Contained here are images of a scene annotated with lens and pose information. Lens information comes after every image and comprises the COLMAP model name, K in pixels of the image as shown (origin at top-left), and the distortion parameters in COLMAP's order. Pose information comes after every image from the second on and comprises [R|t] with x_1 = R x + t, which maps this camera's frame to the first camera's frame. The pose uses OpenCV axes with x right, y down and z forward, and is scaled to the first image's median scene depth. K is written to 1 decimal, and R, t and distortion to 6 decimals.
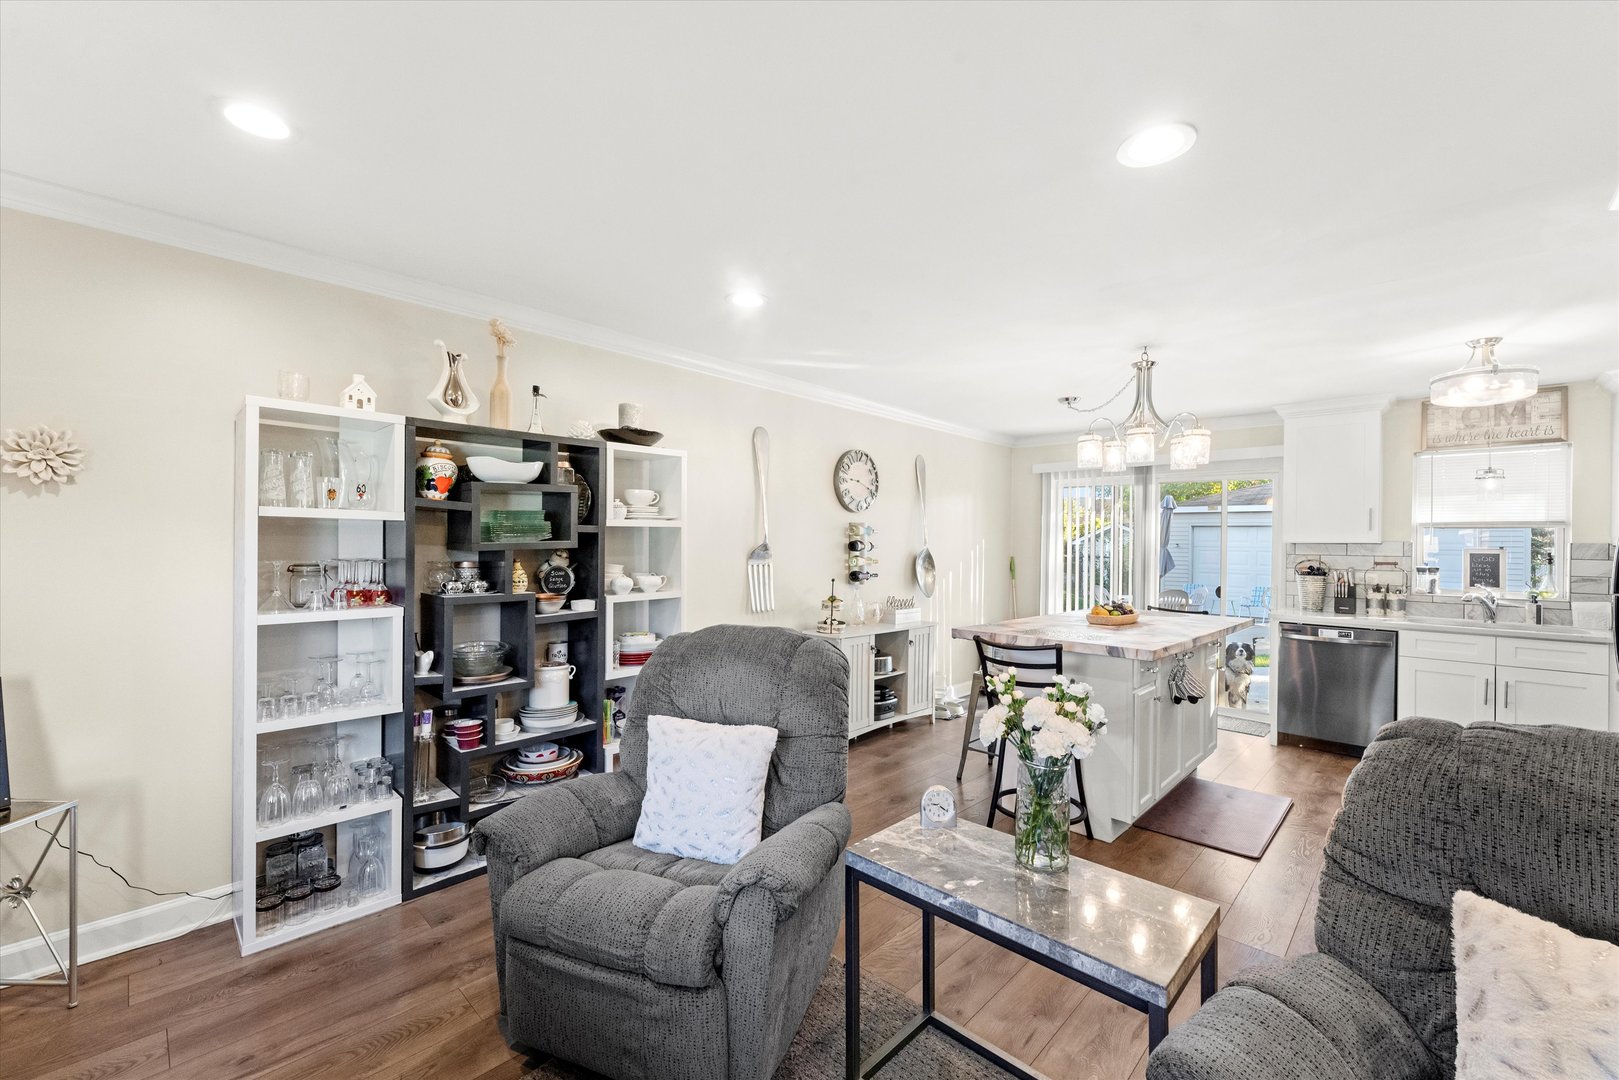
lens RADIAL K [[652.9, 0, 803.0], [0, 652.9, 544.4], [0, 0, 1]] dist [0.000306, 0.000306]
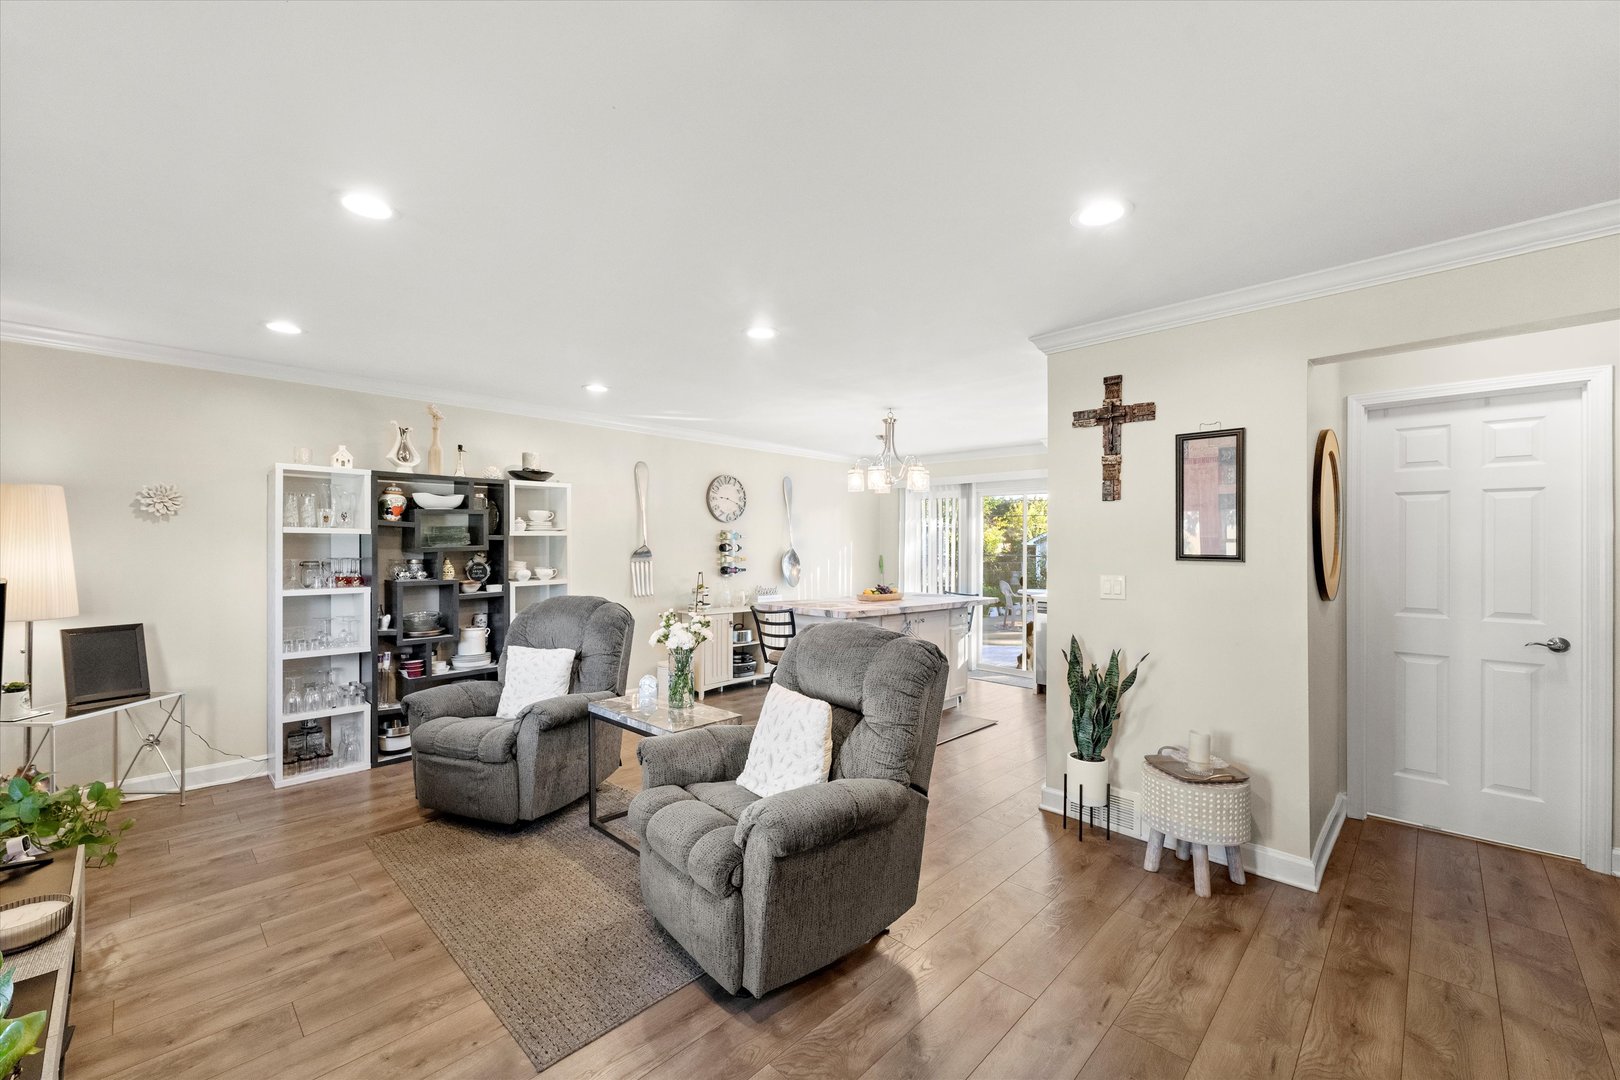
lens RADIAL K [[645.6, 0, 803.8], [0, 645.6, 544.5], [0, 0, 1]] dist [0.000154, 0.000116]
pose [[0.999972, -0.007499, 0.000674, 0.370985], [0.007501, 0.999968, -0.002699, 0.001533], [-0.000654, 0.002704, 0.999996, -0.485314]]
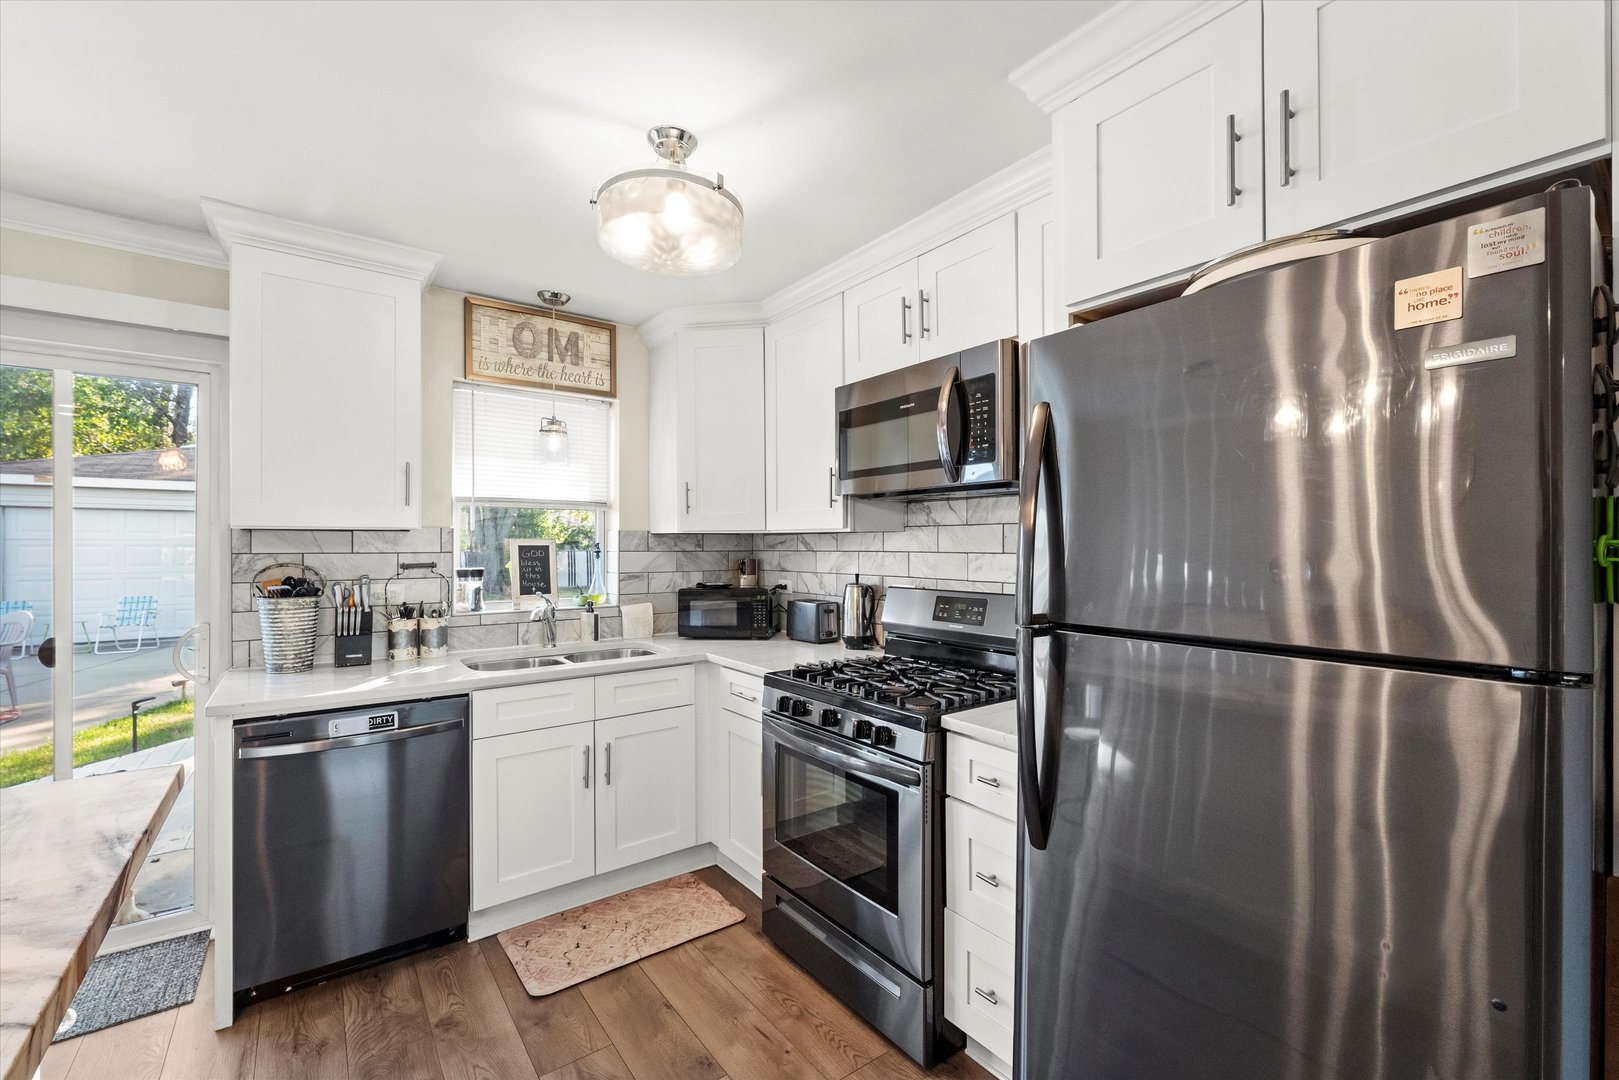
lens RADIAL K [[672.0, 0, 802.2], [0, 672.0, 542.6], [0, 0, 1]] dist [-0.002678, 0.000039]
pose [[0.165987, -0.012920, 0.986043, 0.559566], [0.003176, 0.999916, 0.012567, 0.004192], [-0.986123, 0.001046, 0.166014, 0.860194]]
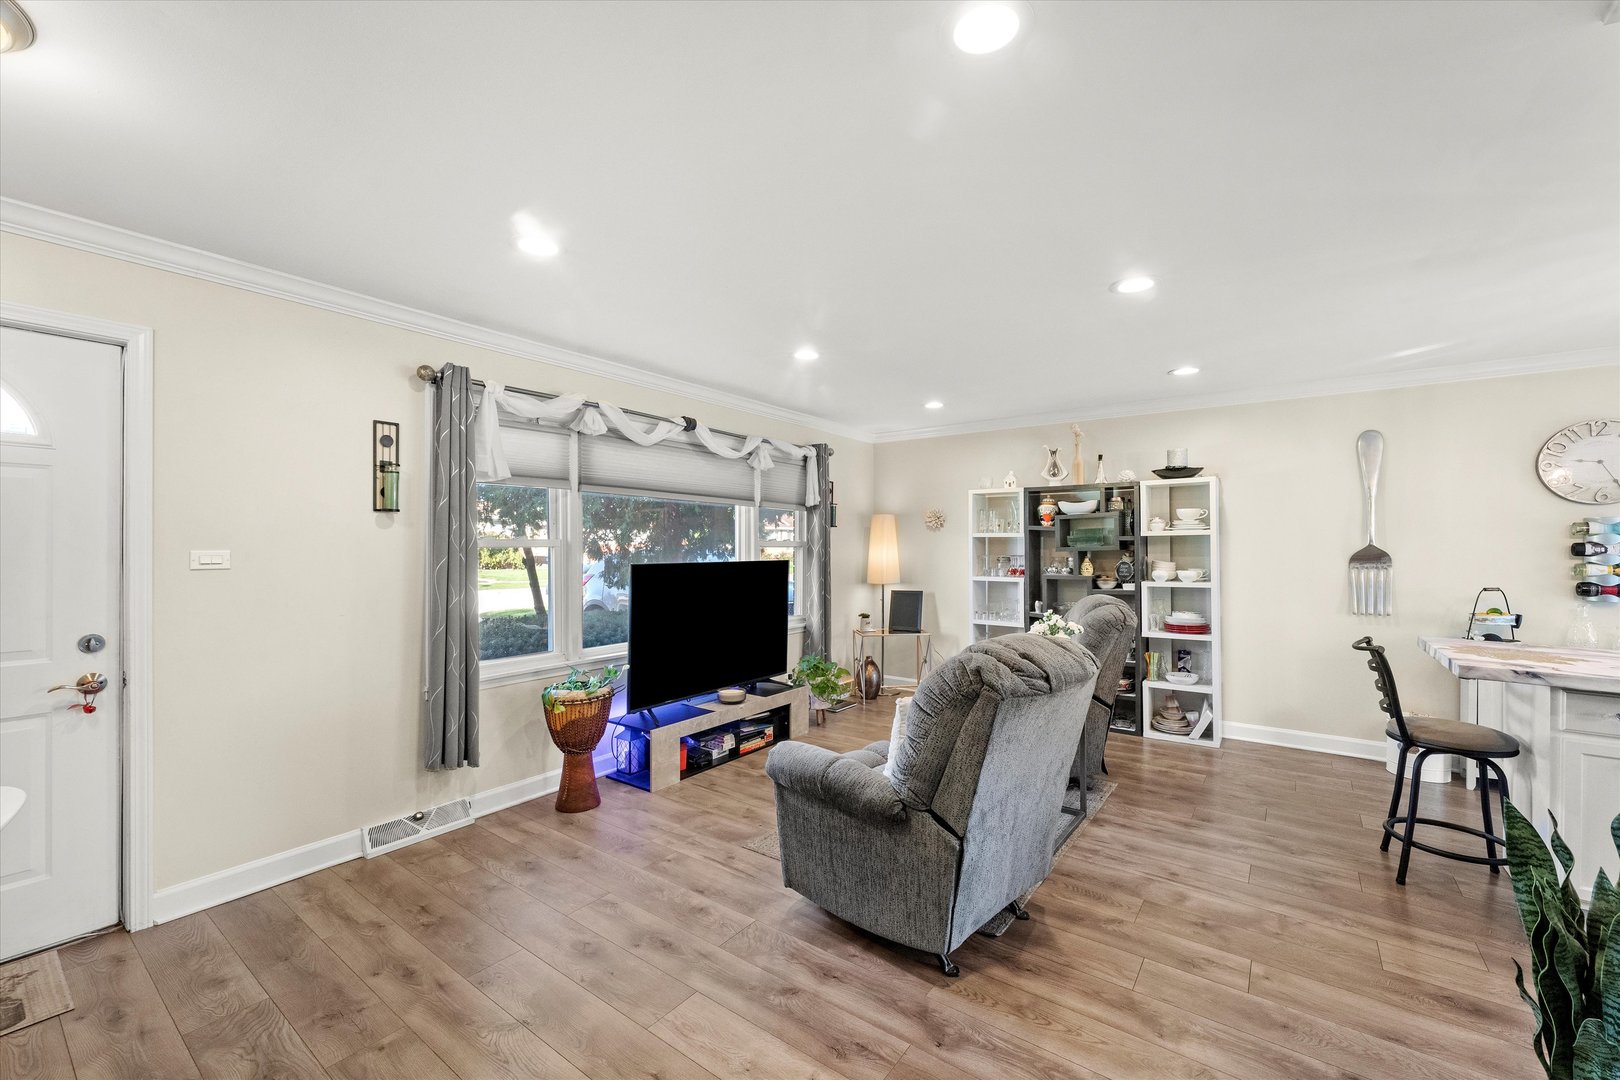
lens RADIAL K [[653.3, 0, 803.5], [0, 653.3, 544.4], [0, 0, 1]] dist [0.000306, 0.000306]
pose [[0.130930, -0.009328, -0.991348, 1.098852], [-0.000091, 0.999956, -0.009421, 0.006313], [0.991392, 0.001324, 0.130923, 0.008822]]
